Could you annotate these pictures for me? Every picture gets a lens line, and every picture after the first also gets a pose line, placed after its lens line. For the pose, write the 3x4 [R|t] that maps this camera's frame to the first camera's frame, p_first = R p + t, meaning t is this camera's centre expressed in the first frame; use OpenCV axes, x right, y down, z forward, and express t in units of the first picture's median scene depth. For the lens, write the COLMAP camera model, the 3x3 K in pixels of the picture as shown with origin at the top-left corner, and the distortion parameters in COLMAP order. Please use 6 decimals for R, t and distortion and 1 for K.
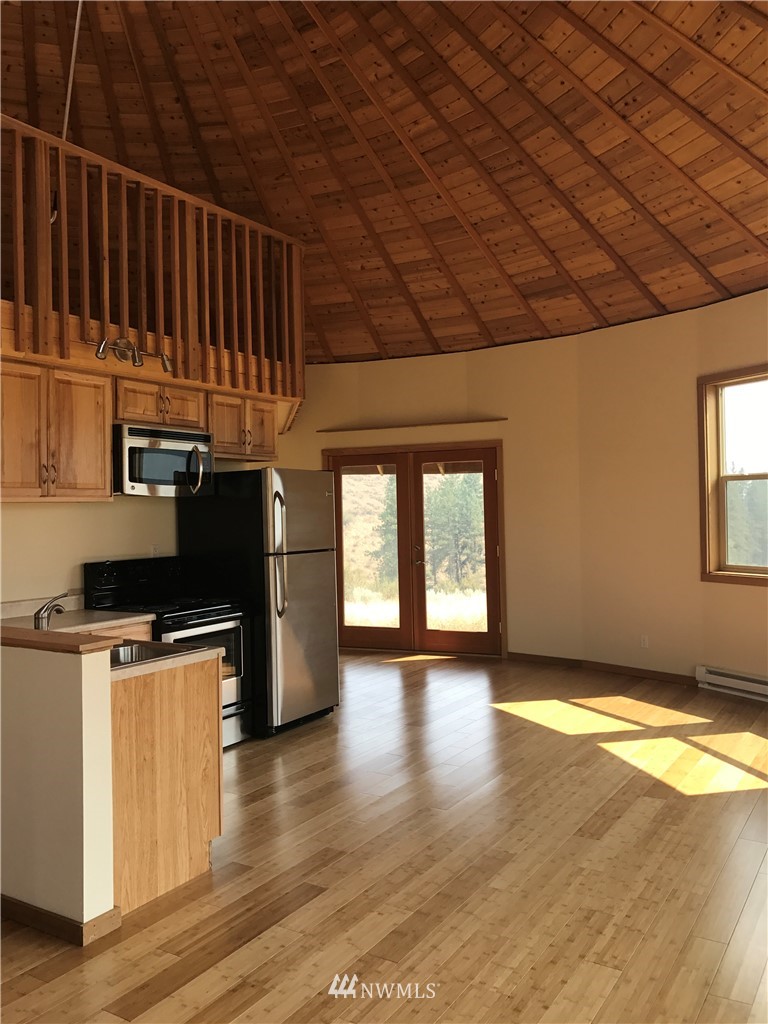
lens RADIAL K [[853.2, 0, 404.9], [0, 853.2, 513.2], [0, 0, 1]] dist [0.047338, -0.063699]
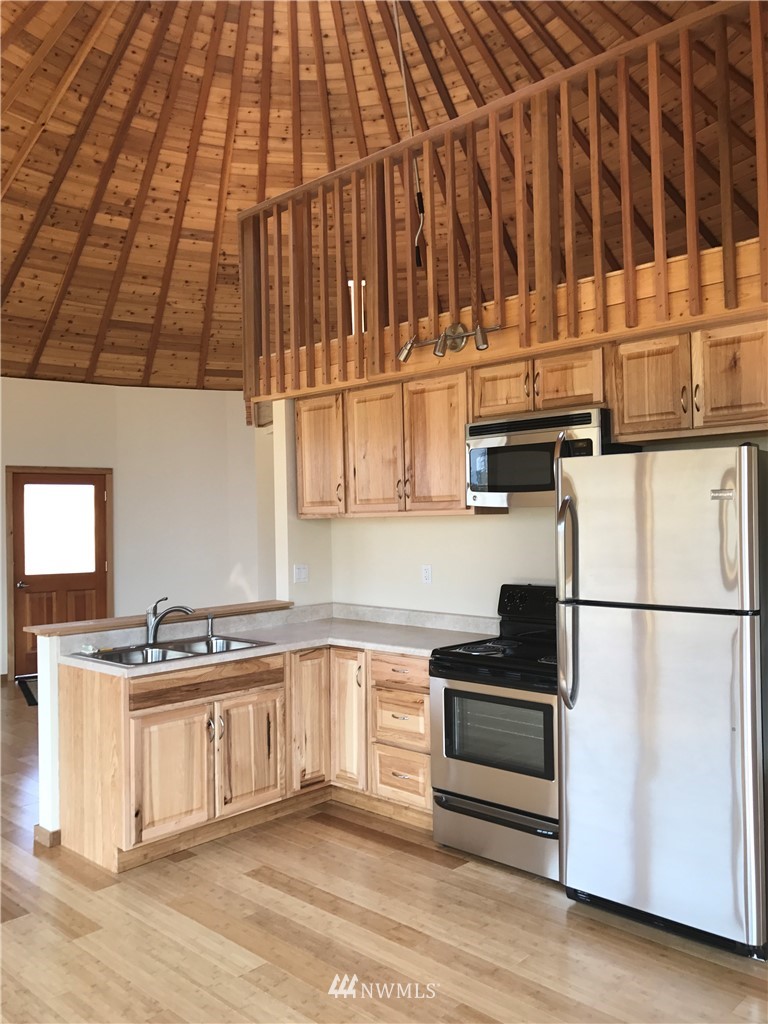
lens RADIAL K [[853.2, 0, 377.6], [0, 853.2, 506.0], [0, 0, 1]] dist [0.047338, -0.063699]
pose [[-0.240758, 0.000496, -0.970585, 0.494779], [0.015340, 0.999877, -0.003294, -0.020322], [0.970464, -0.015682, -0.240736, 1.076660]]
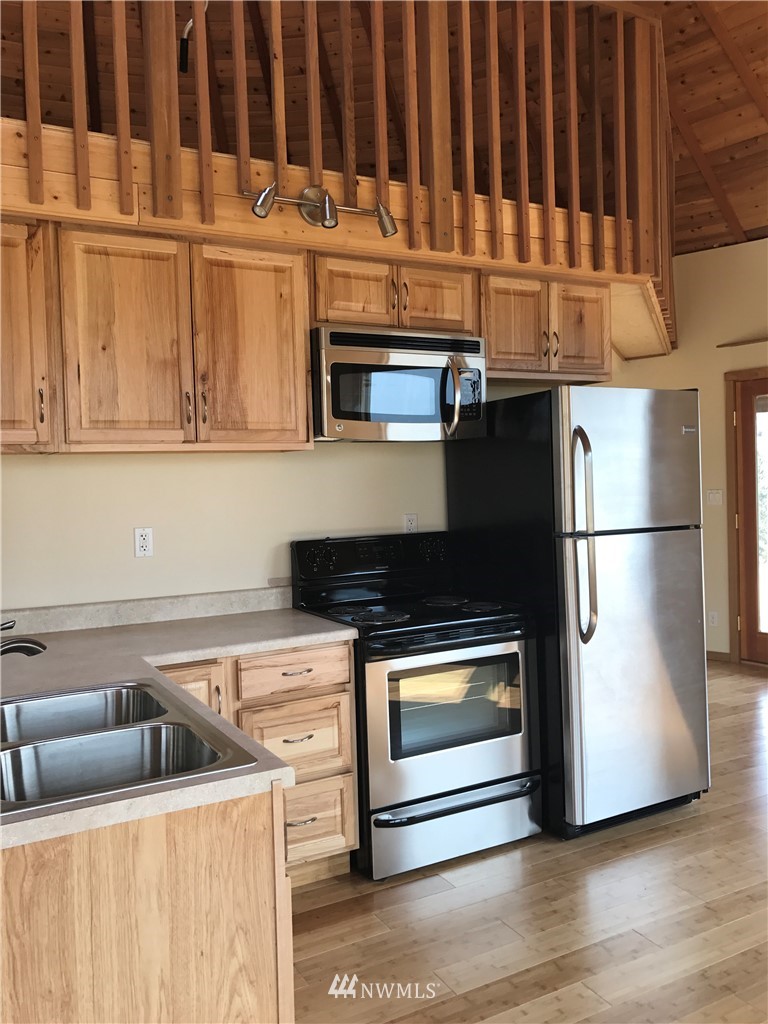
lens RADIAL K [[853.2, 0, 384.6], [0, 853.2, 506.8], [0, 0, 1]] dist [0.047338, -0.063699]
pose [[0.858808, 0.007911, -0.512237, 0.036636], [0.012612, 0.999251, 0.036577, 0.006683], [0.512143, -0.037873, 0.858065, 0.457422]]
